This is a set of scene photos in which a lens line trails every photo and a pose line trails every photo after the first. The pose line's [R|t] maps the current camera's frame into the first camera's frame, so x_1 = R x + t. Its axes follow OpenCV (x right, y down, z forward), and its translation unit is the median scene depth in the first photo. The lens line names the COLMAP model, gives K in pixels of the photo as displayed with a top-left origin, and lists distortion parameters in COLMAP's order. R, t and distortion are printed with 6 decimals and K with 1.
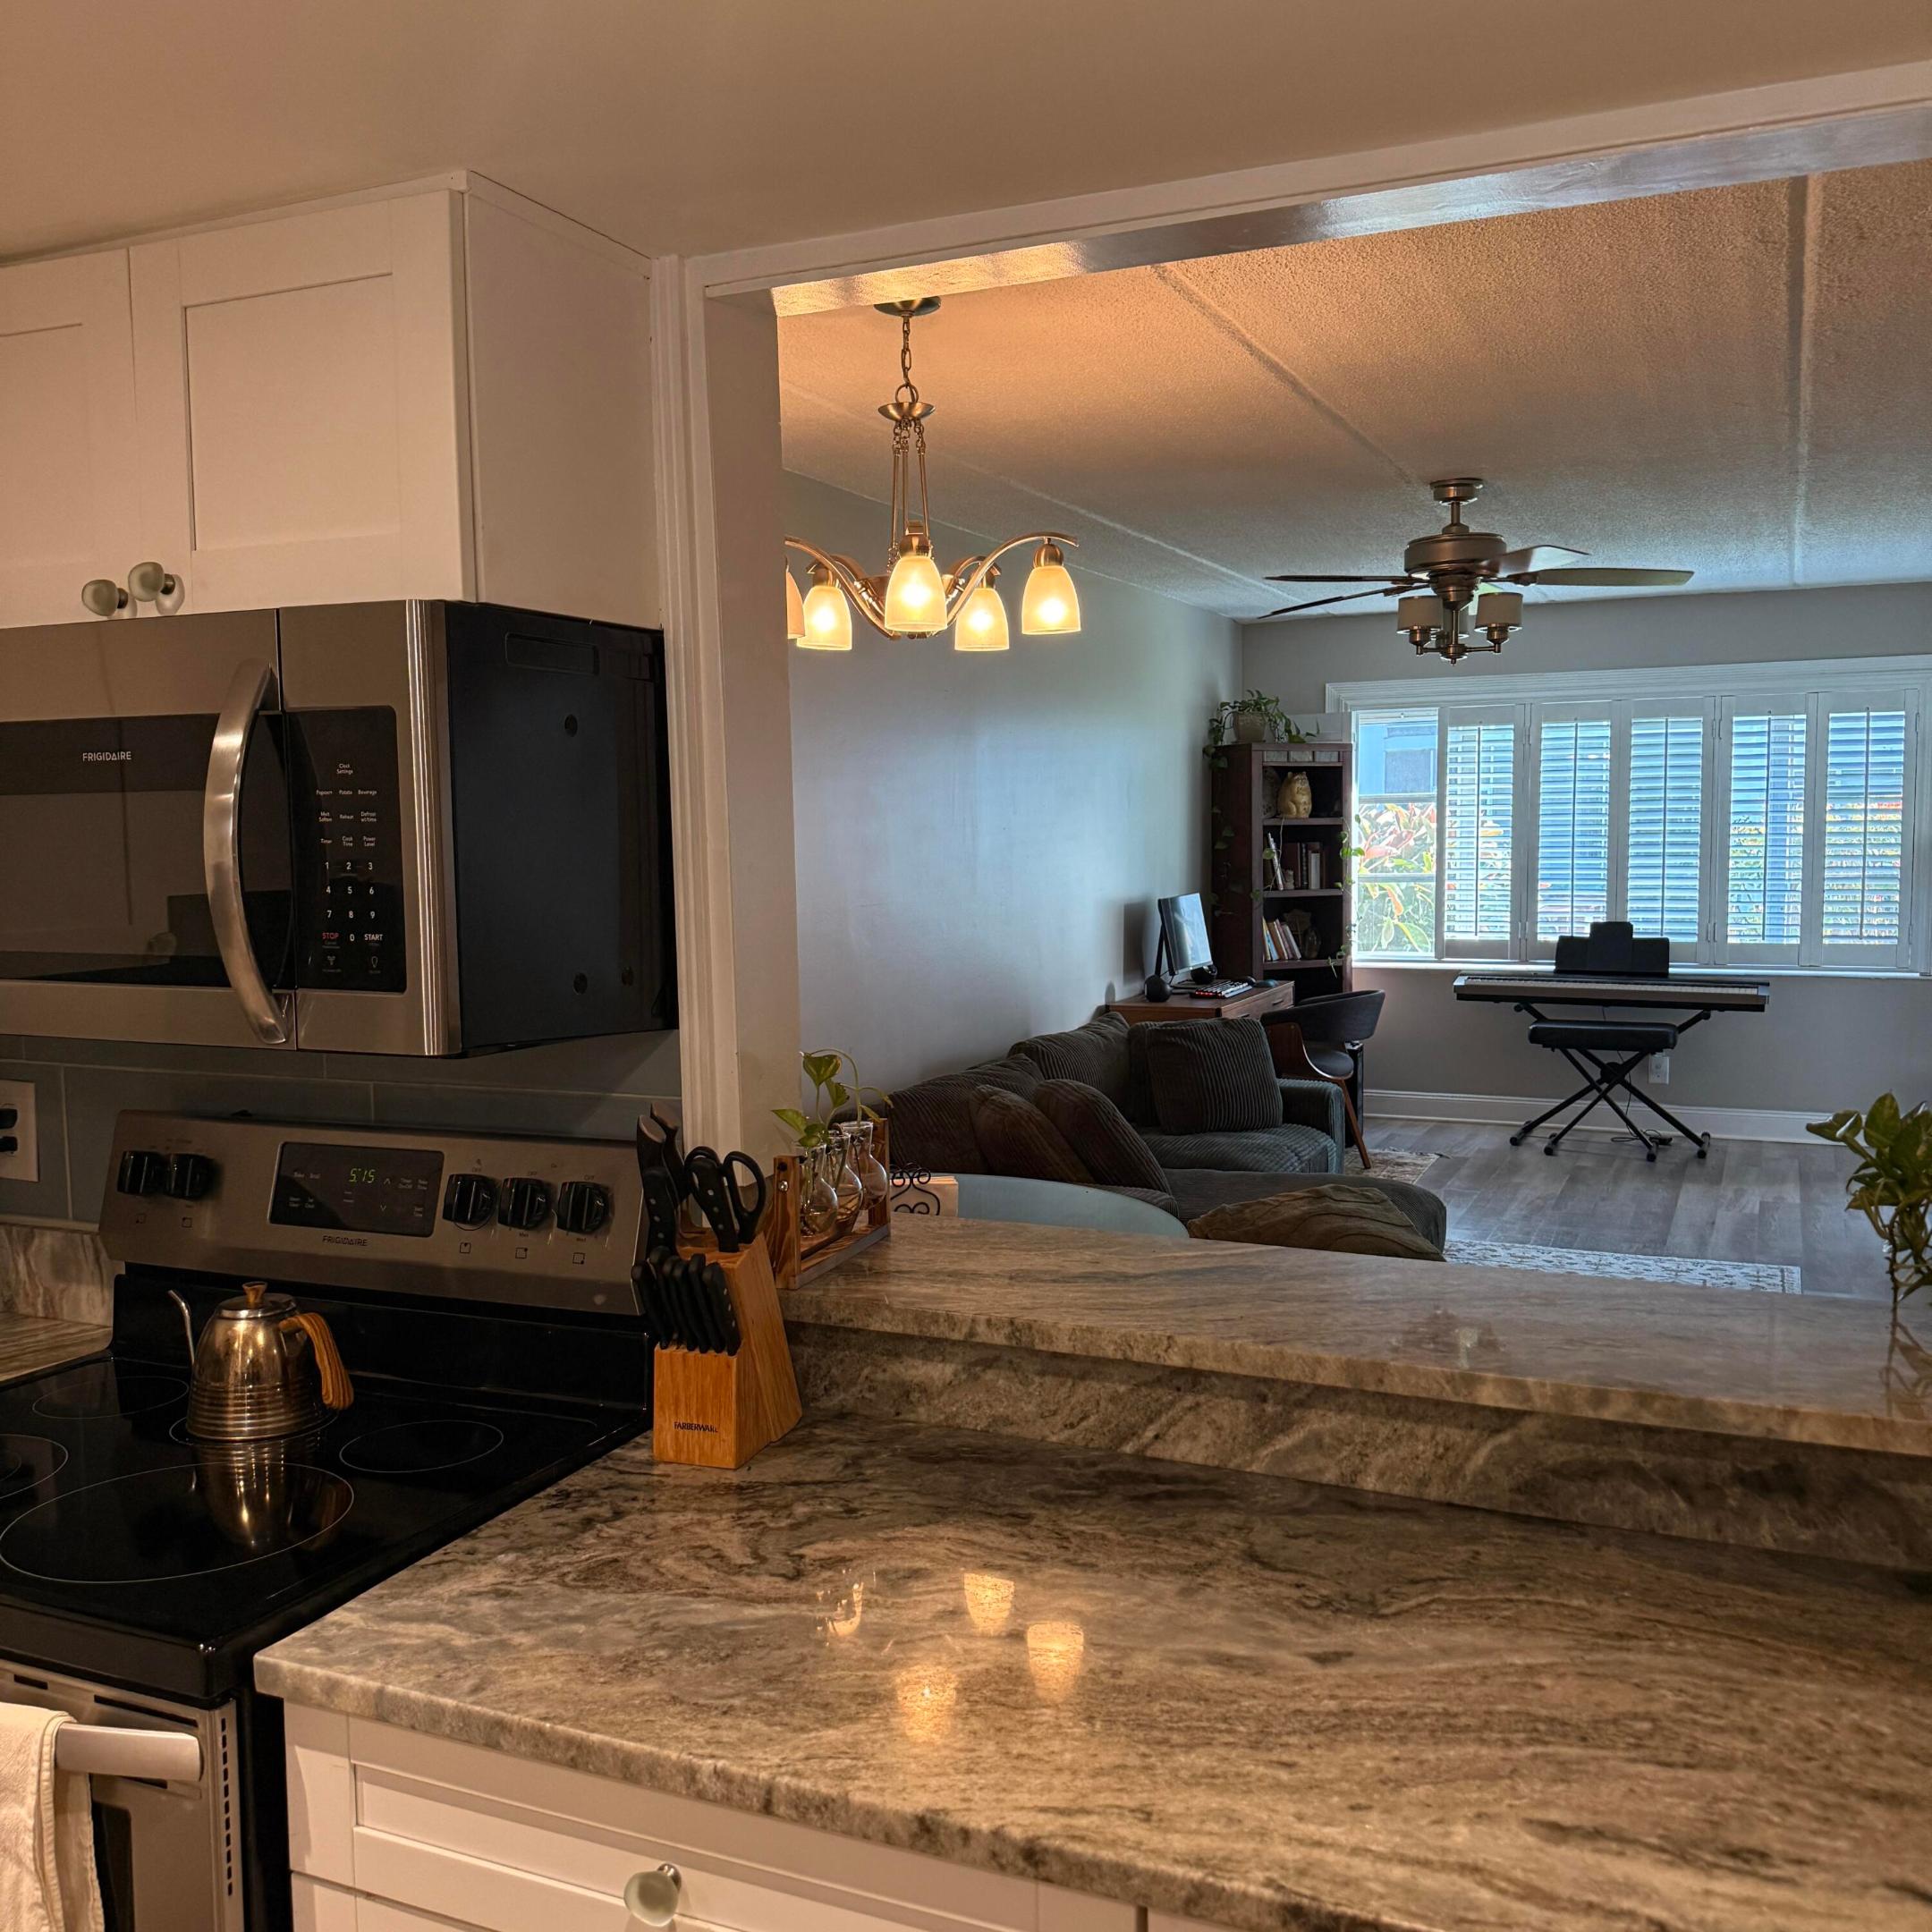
lens RADIAL K [[1784.1, 0, 954.5], [0, 1784.1, 976.8], [0, 0, 1]] dist [0.171649, -0.358224]
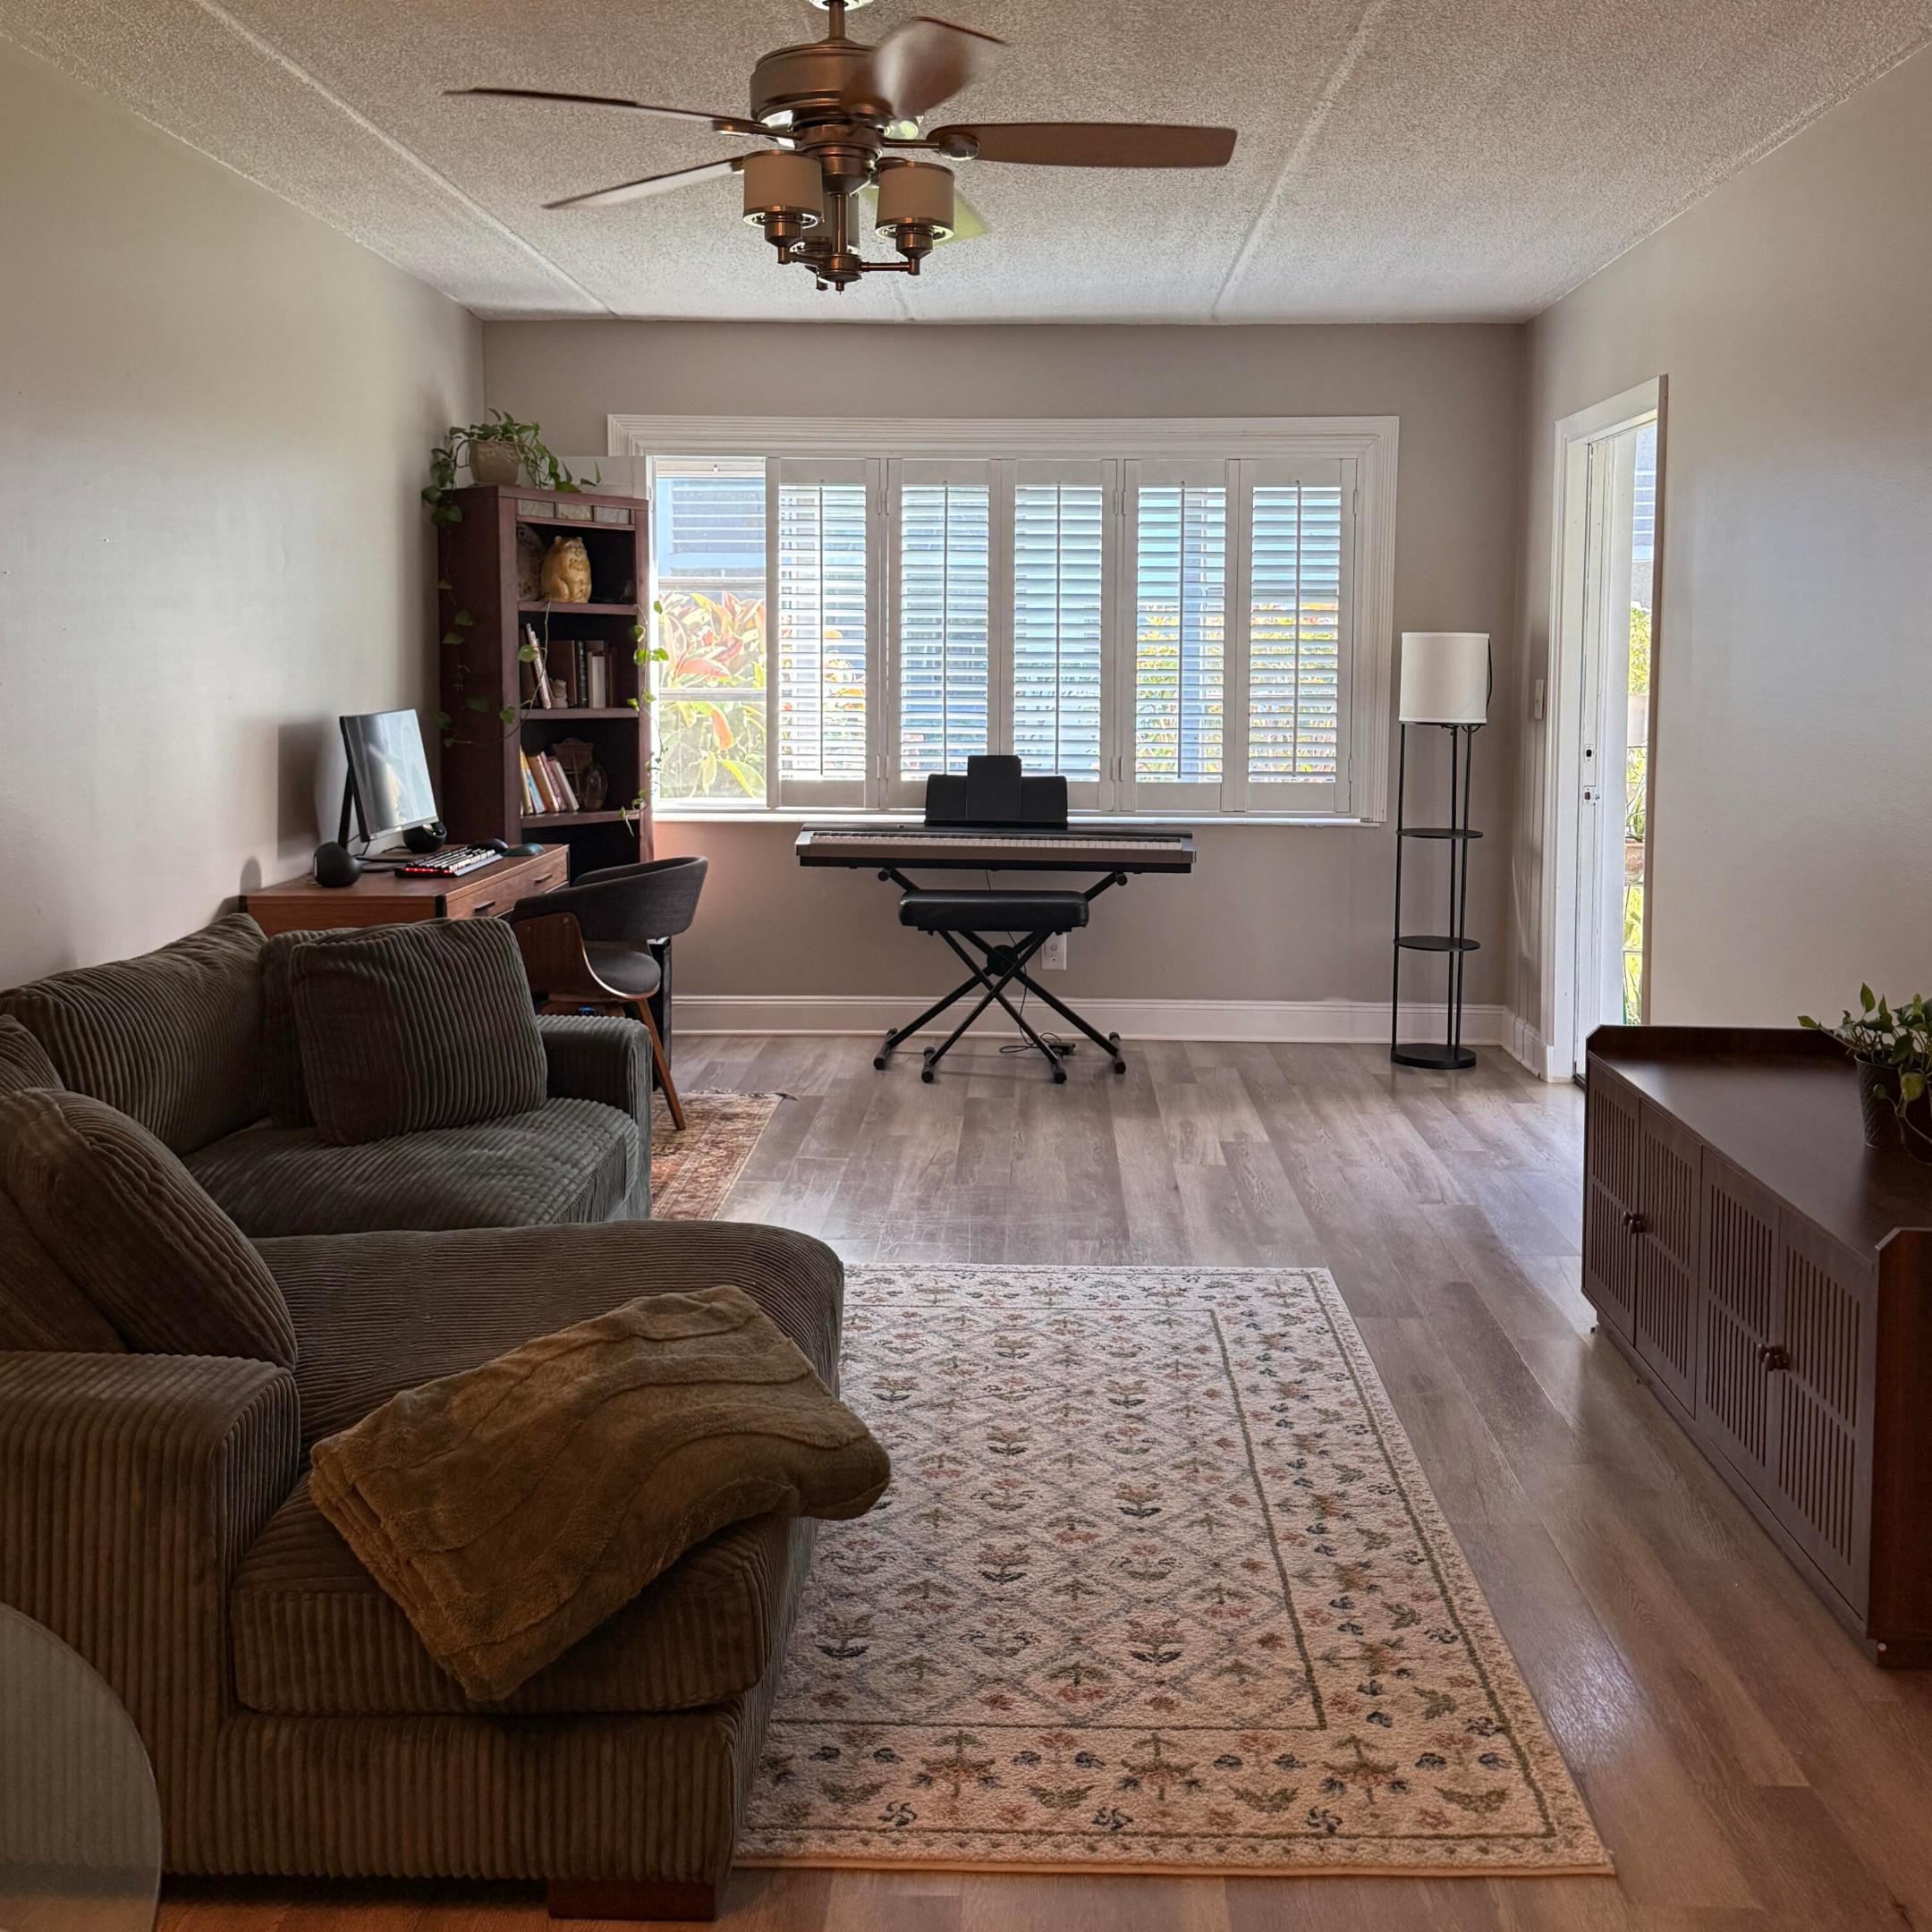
lens RADIAL K [[1919.3, 0, 1004.2], [0, 1919.3, 749.8], [0, 0, 1]] dist [0.173404, -0.359956]
pose [[0.918154, -0.001438, 0.396222, 0.071331], [0.016739, 0.999241, -0.035161, -0.006215], [-0.395871, 0.038916, 0.917481, 0.369242]]
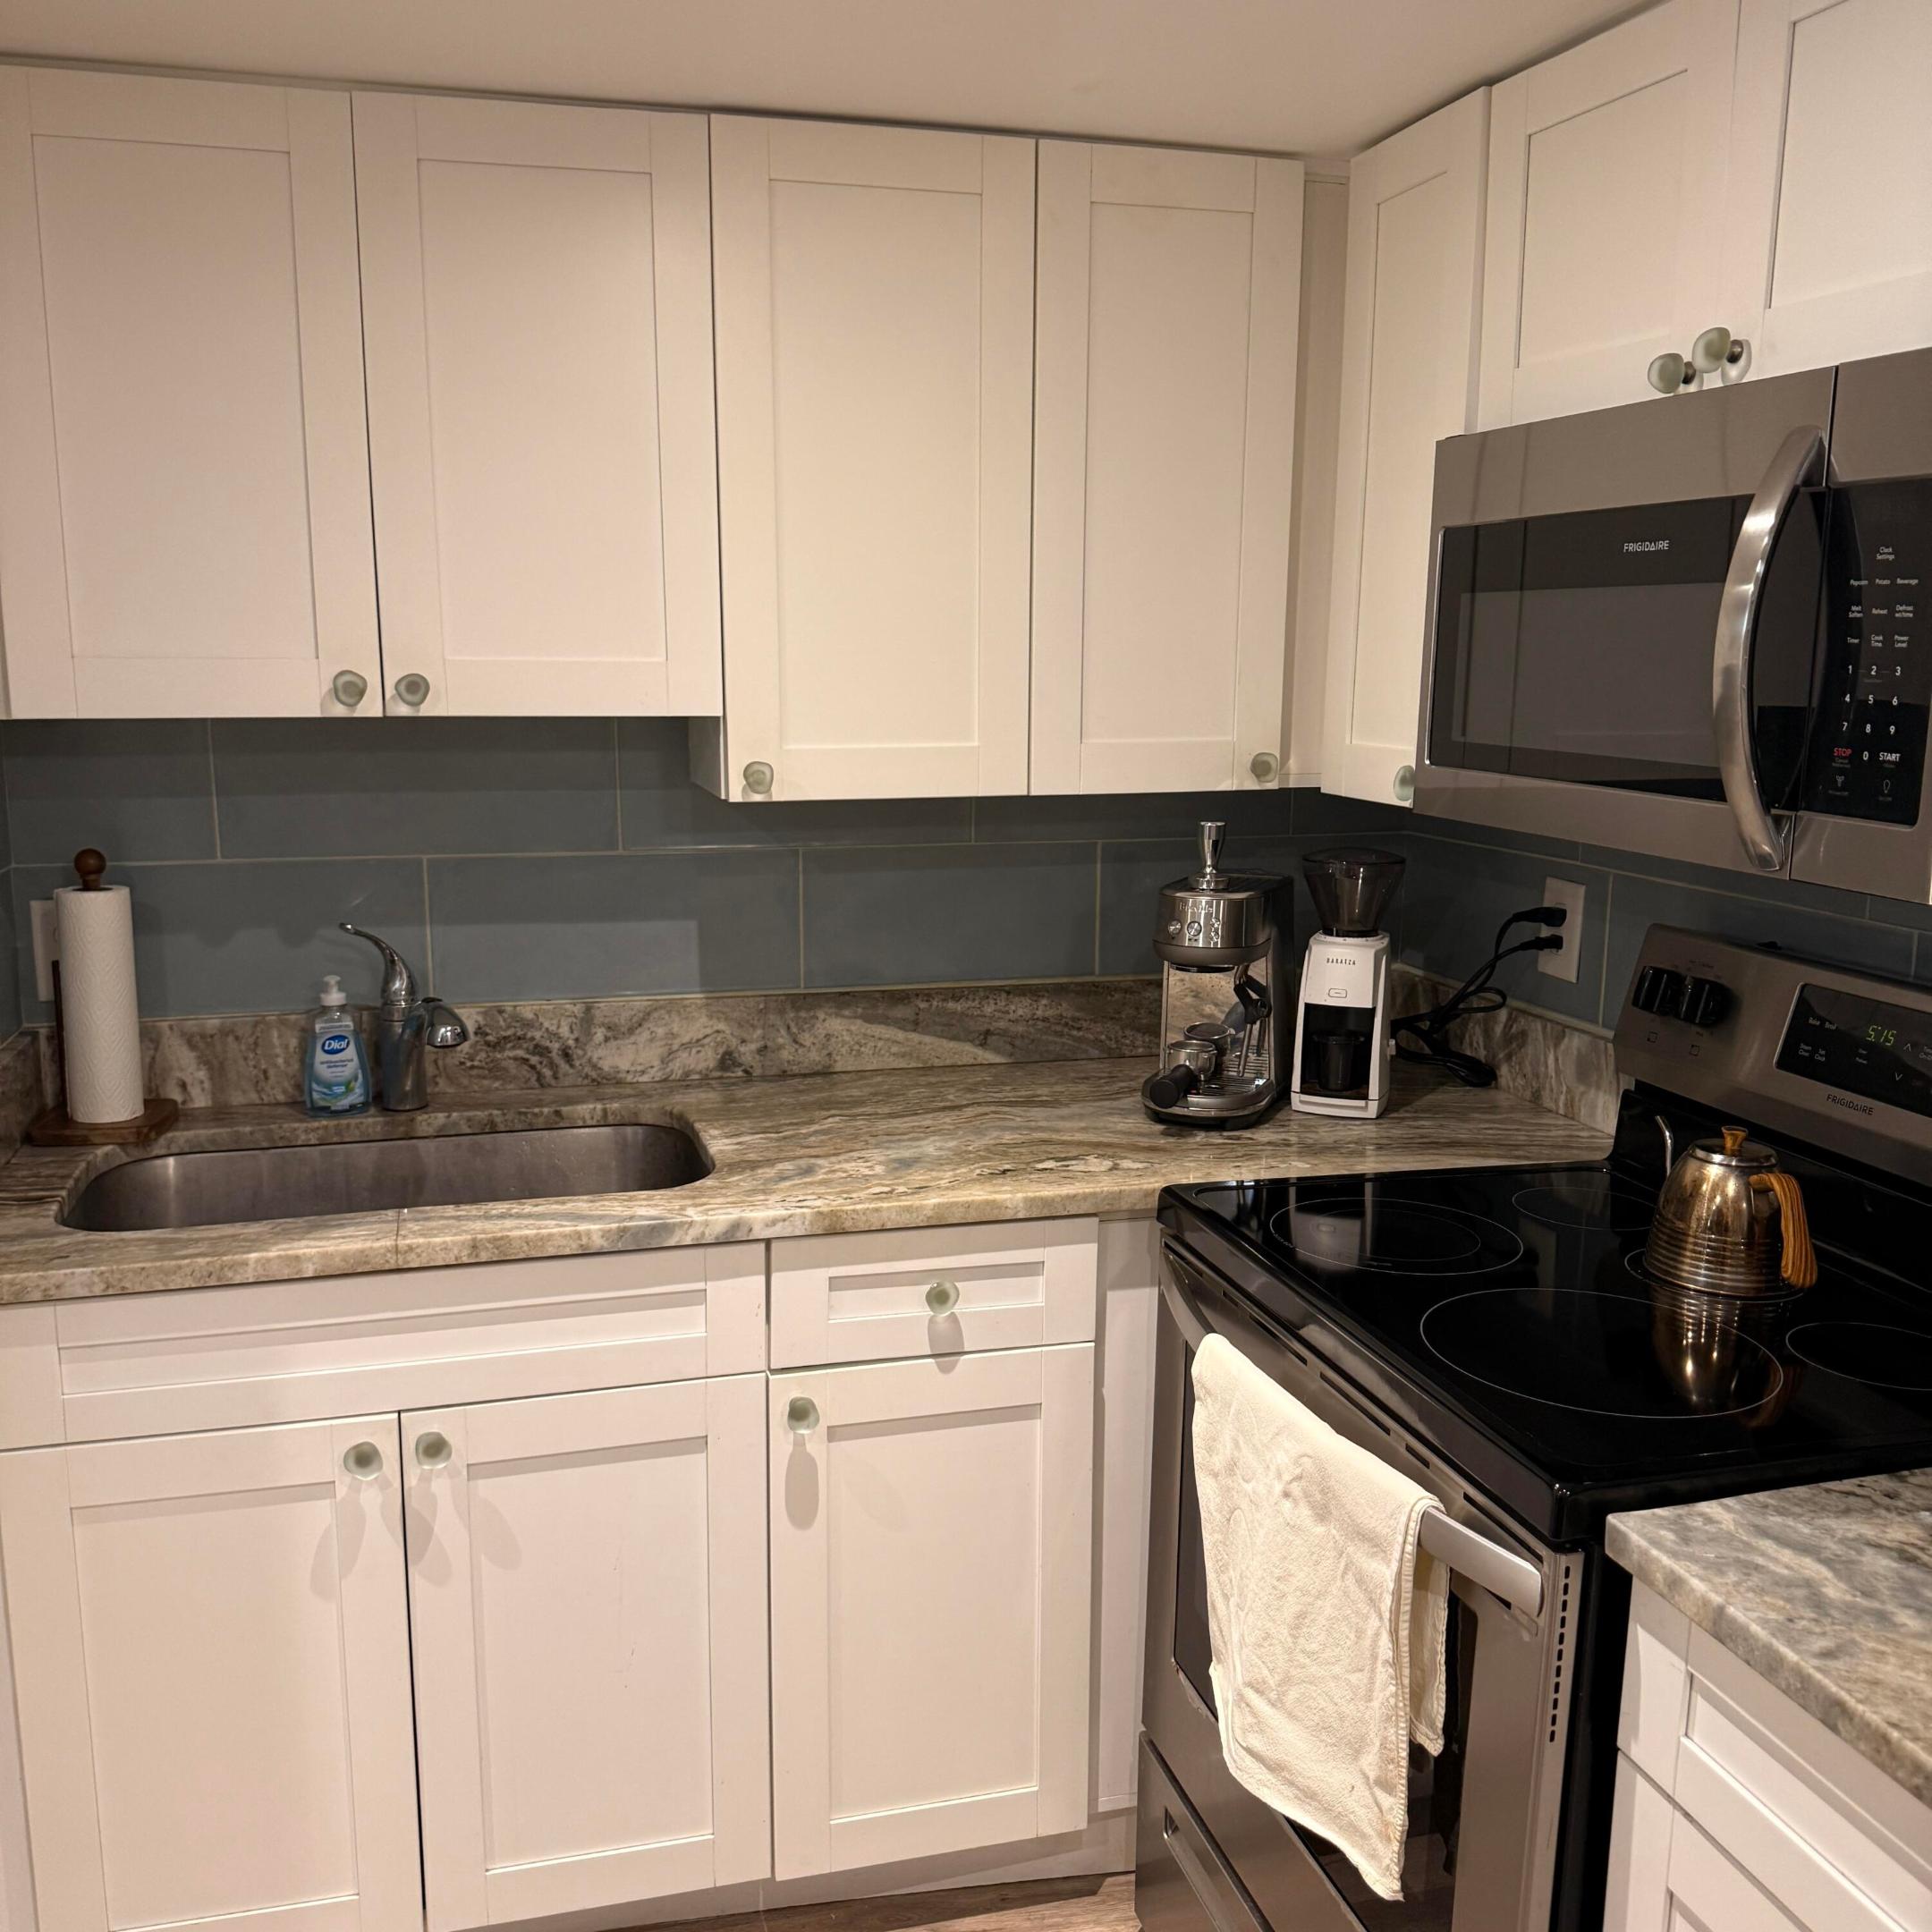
lens RADIAL K [[1784.1, 0, 954.5], [0, 1784.1, 976.8], [0, 0, 1]] dist [0.171649, -0.358224]
pose [[0.635234, 0.157373, -0.756116, 0.014606], [-0.081131, 0.987200, 0.137309, -0.000519], [0.768047, -0.025879, 0.639871, 0.033040]]
